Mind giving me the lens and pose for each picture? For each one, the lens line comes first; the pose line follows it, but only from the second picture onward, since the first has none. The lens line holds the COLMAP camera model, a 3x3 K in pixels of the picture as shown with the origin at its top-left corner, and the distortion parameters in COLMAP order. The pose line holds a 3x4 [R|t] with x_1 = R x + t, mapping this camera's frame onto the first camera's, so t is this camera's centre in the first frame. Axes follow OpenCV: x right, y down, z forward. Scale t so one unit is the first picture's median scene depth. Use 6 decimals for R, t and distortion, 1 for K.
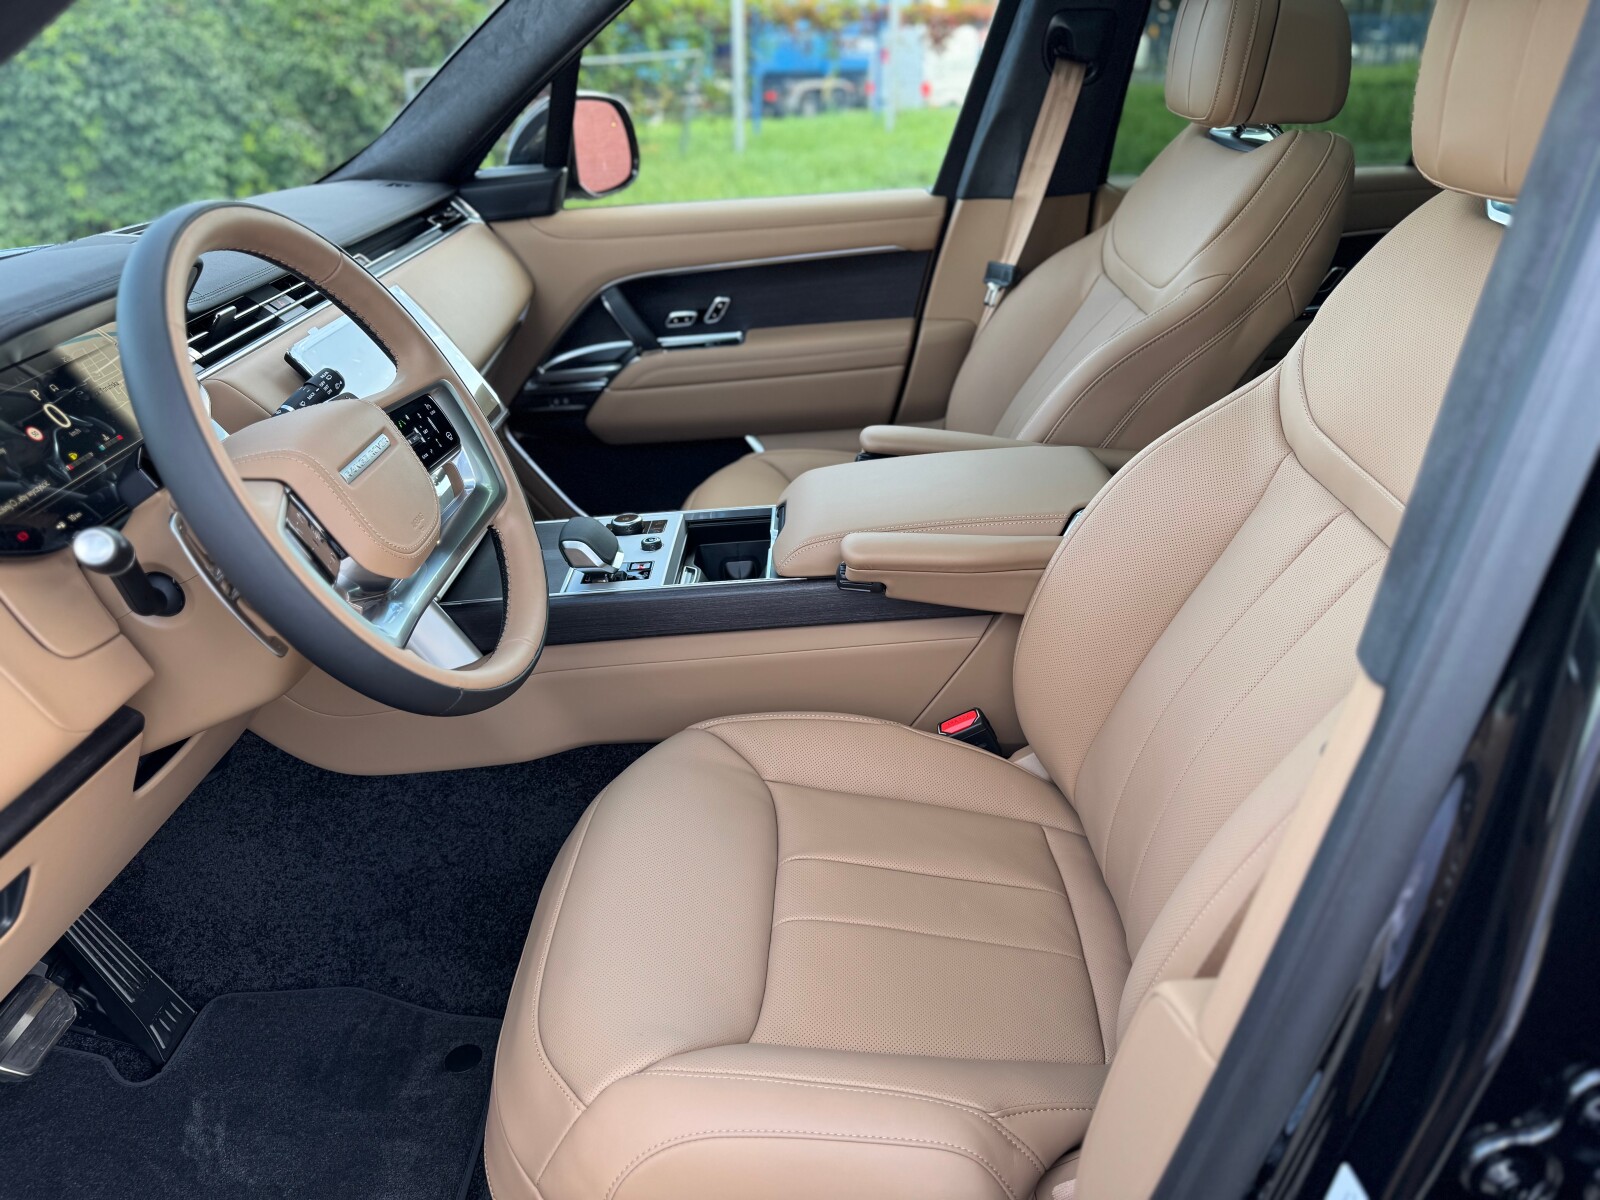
lens RADIAL K [[1127.4, 0, 800.0], [0, 1127.4, 600.0], [0, 0, 1]] dist [0.099780, -0.136848]
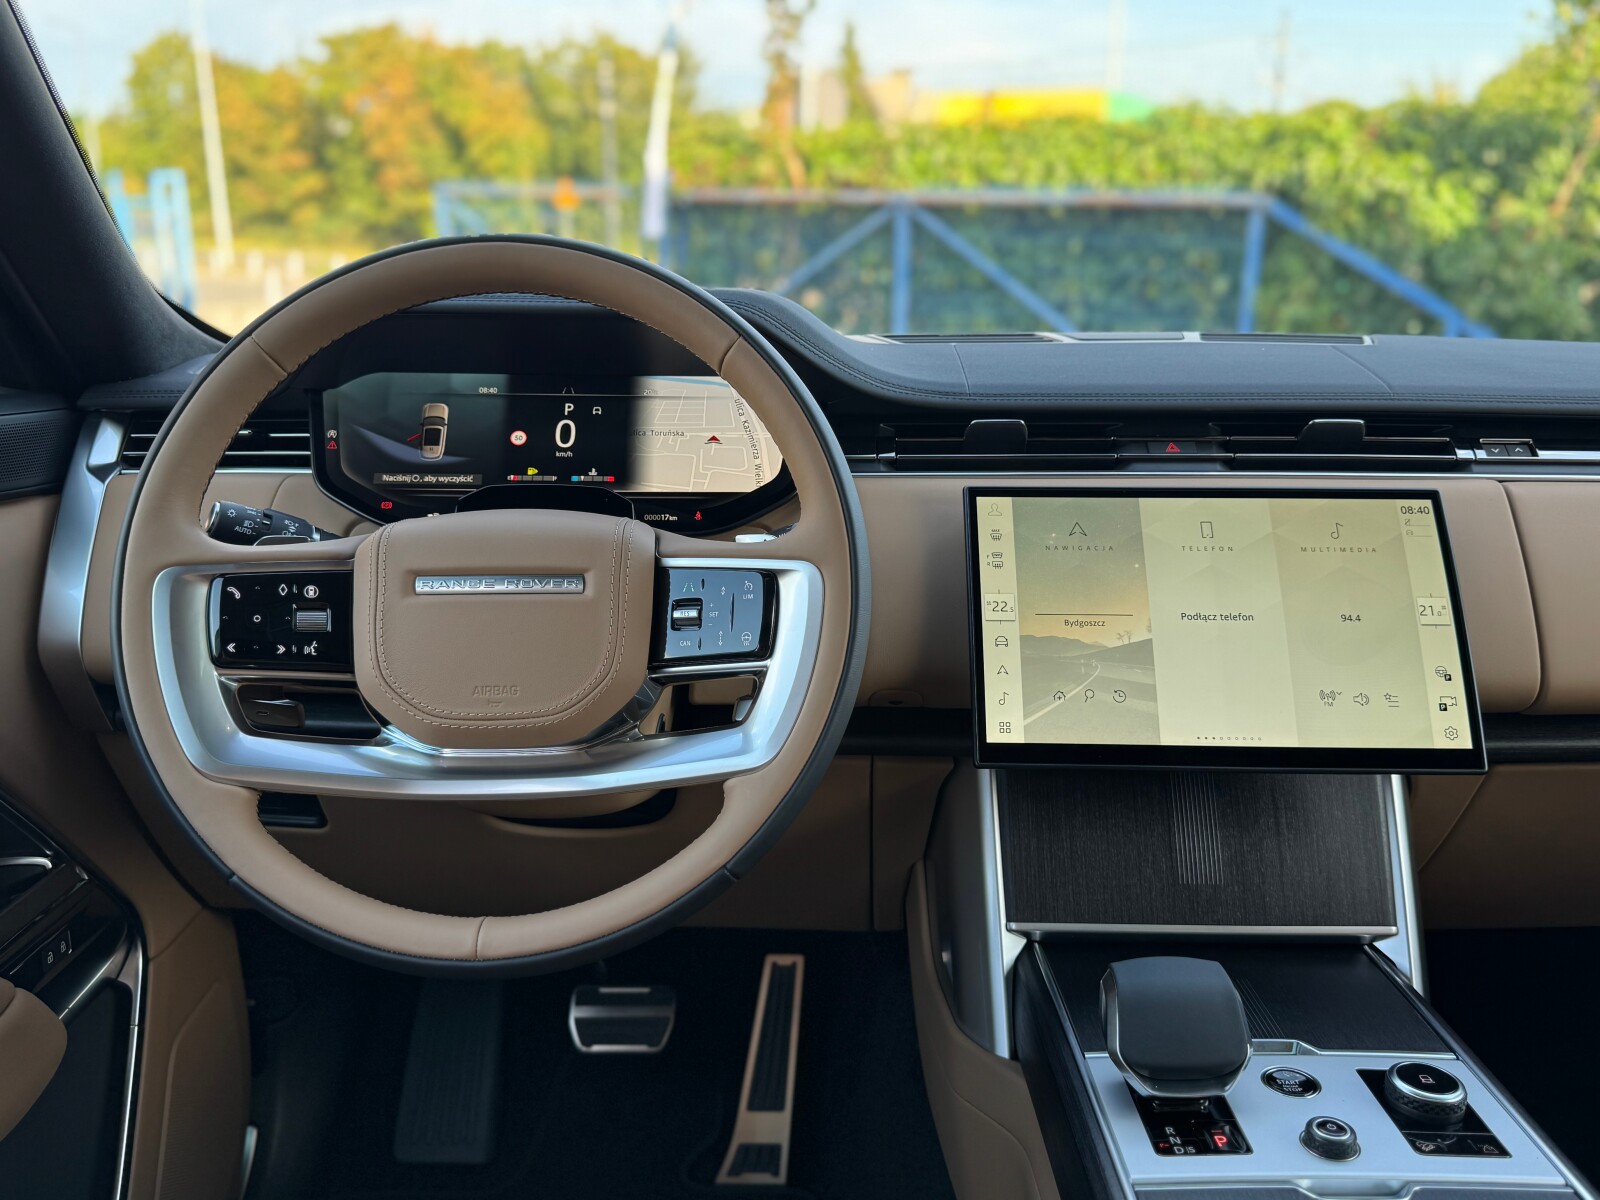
lens RADIAL K [[1326.3, 0, 800.0], [0, 1326.3, 600.0], [0, 0, 1]] dist [0.069789, -0.111972]
pose [[0.017945, 0.292581, -0.956072, 0.279033], [-0.454703, 0.854009, 0.252812, -0.253673], [0.890462, 0.430193, 0.148362, 0.660870]]
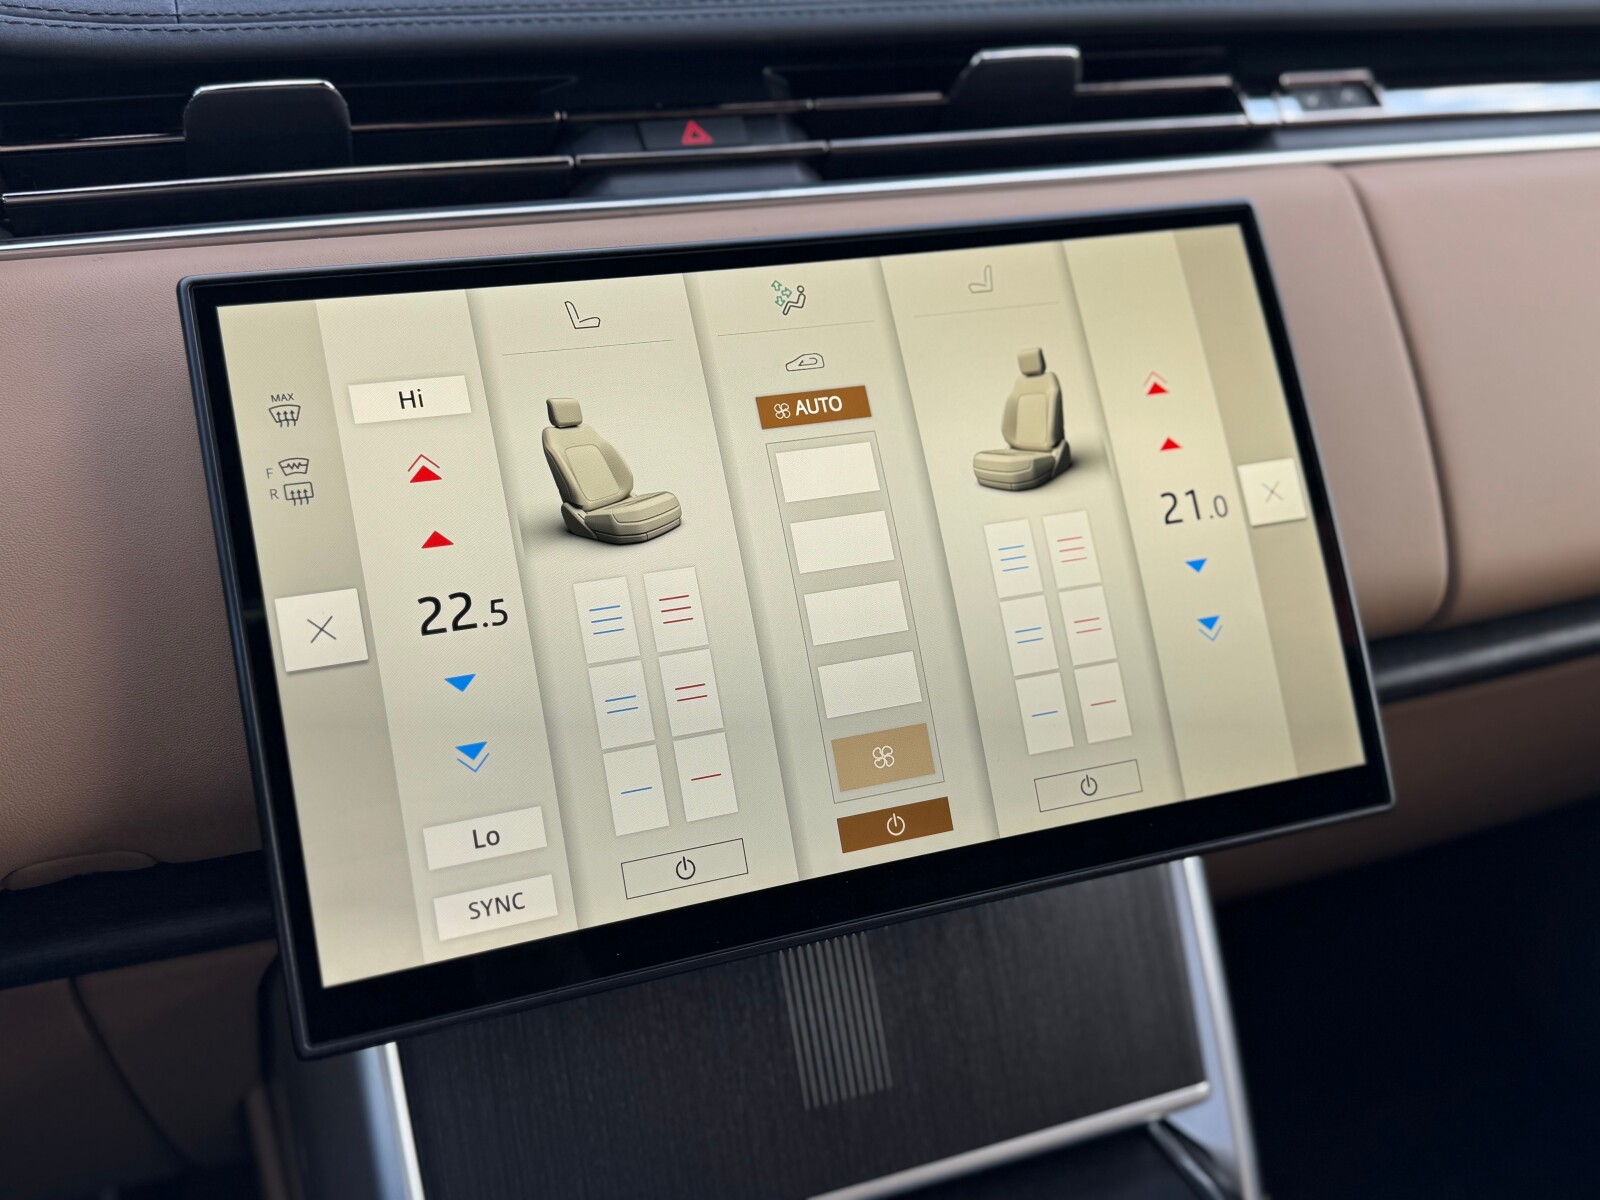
lens RADIAL K [[1624.0, 0, 800.0], [0, 1624.0, 600.0], [0, 0, 1]] dist [0.212727, -0.490785]
pose [[0.378409, 0.444144, -0.812122, -0.047721], [-0.441457, 0.857750, 0.263400, -0.252287], [0.813586, 0.258844, 0.520651, 0.755760]]
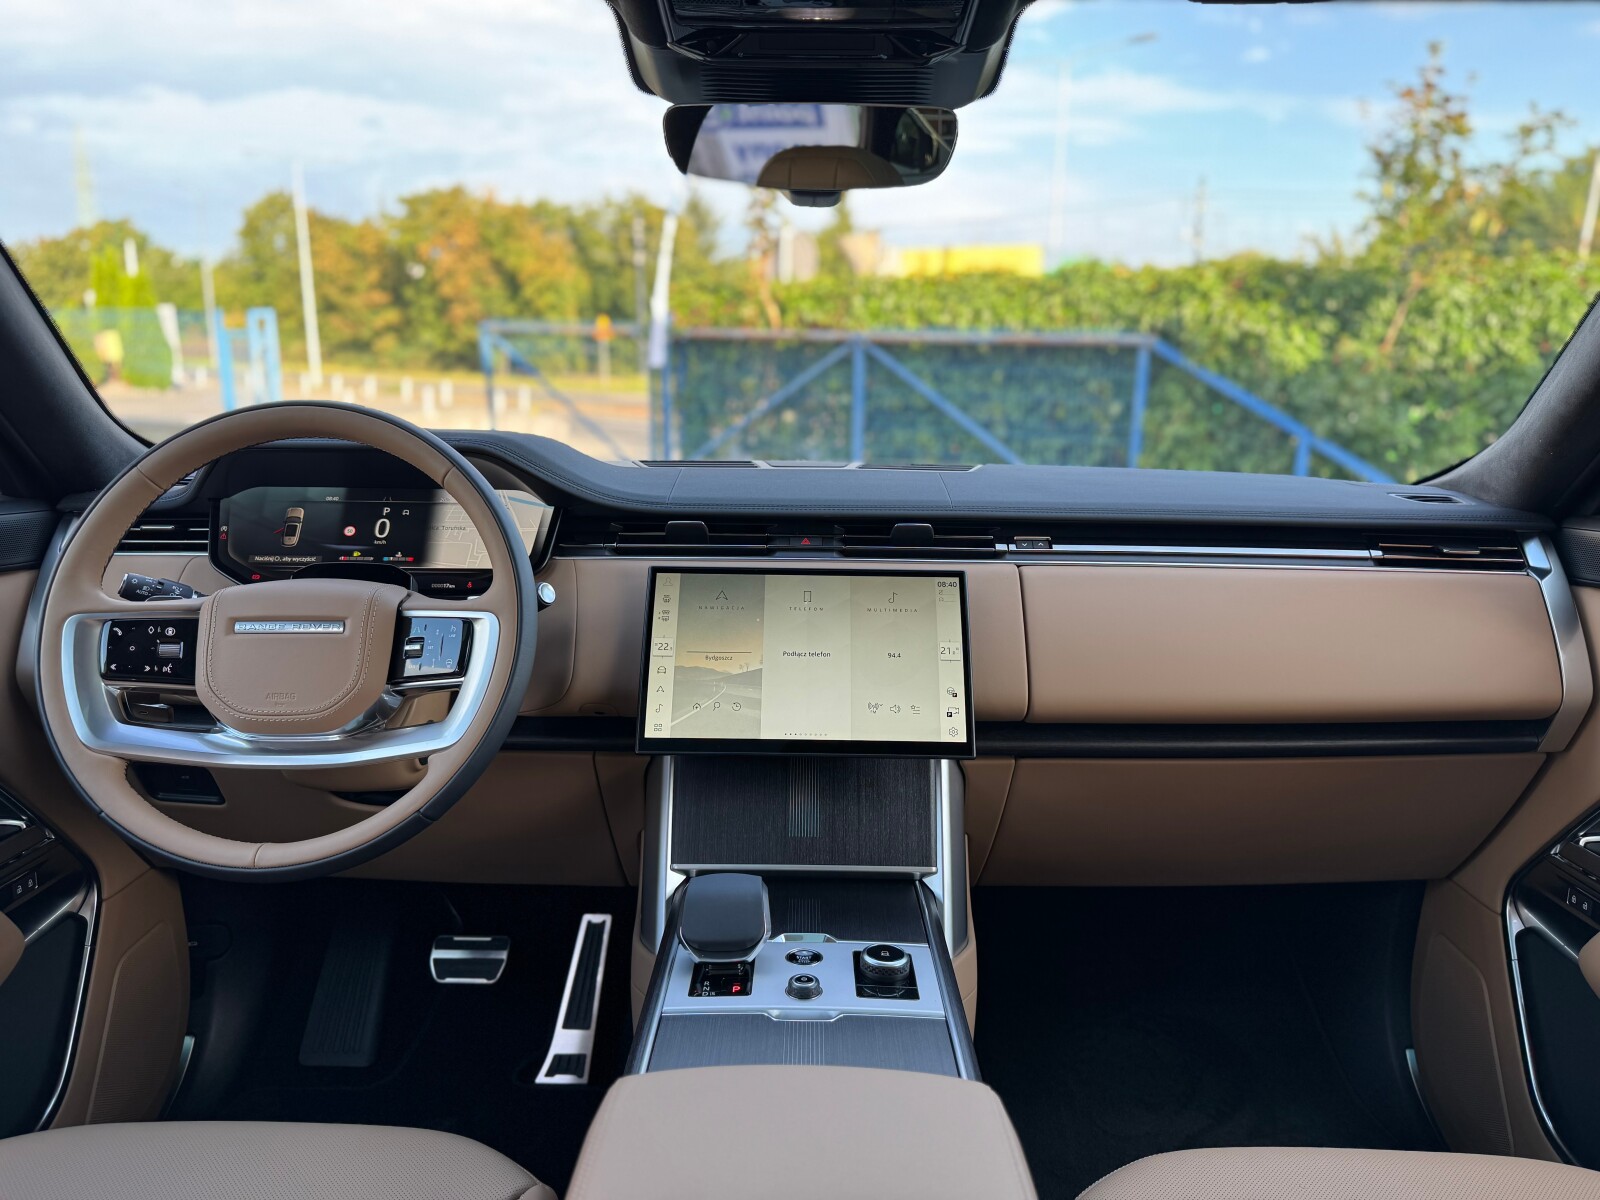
lens RADIAL K [[1127.4, 0, 800.0], [0, 1127.4, 600.0], [0, 0, 1]] dist [0.099780, -0.136848]
pose [[0.012576, 0.235405, -0.971816, 0.447274], [-0.458852, 0.864880, 0.203564, -0.369760], [0.888424, 0.443360, 0.118892, 0.816322]]
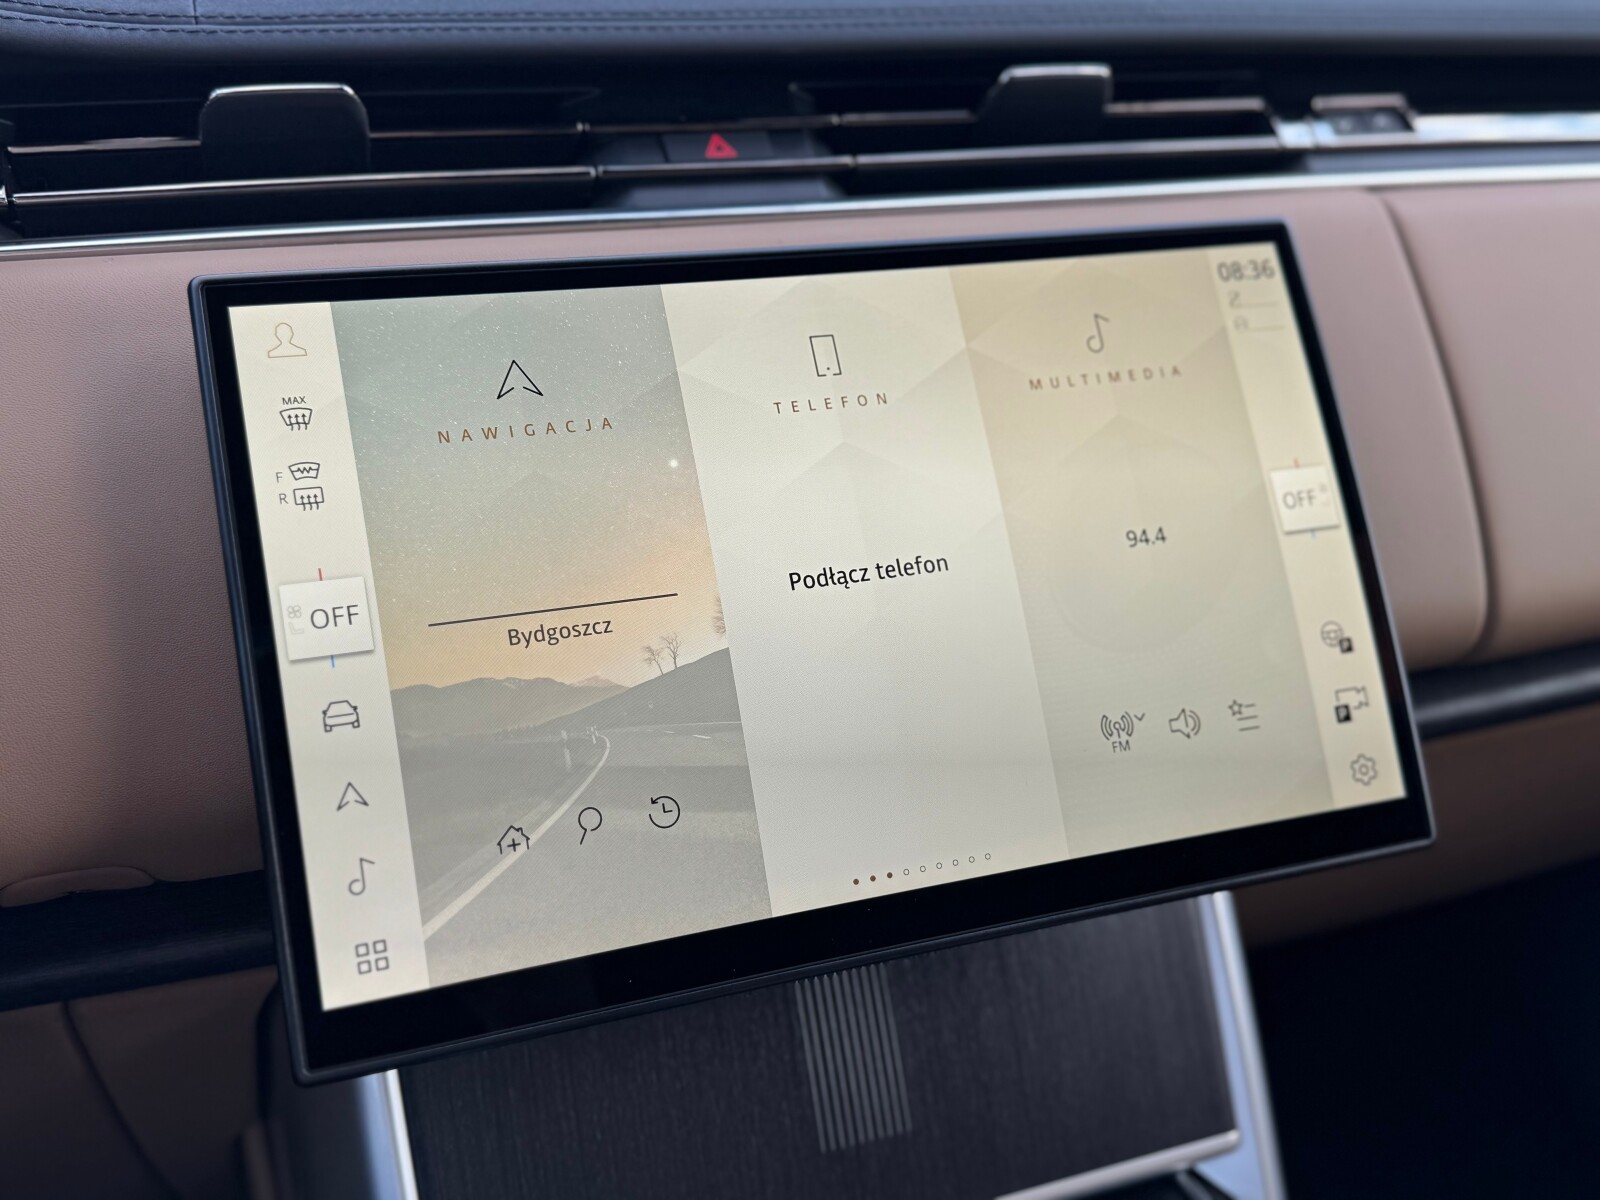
lens RADIAL K [[1624.0, 0, 800.0], [0, 1624.0, 600.0], [0, 0, 1]] dist [0.212727, -0.490785]
pose [[0.368540, 0.420325, -0.829159, -0.053530], [-0.448503, 0.861662, 0.237453, -0.242294], [0.814262, 0.284370, 0.506074, 0.761143]]
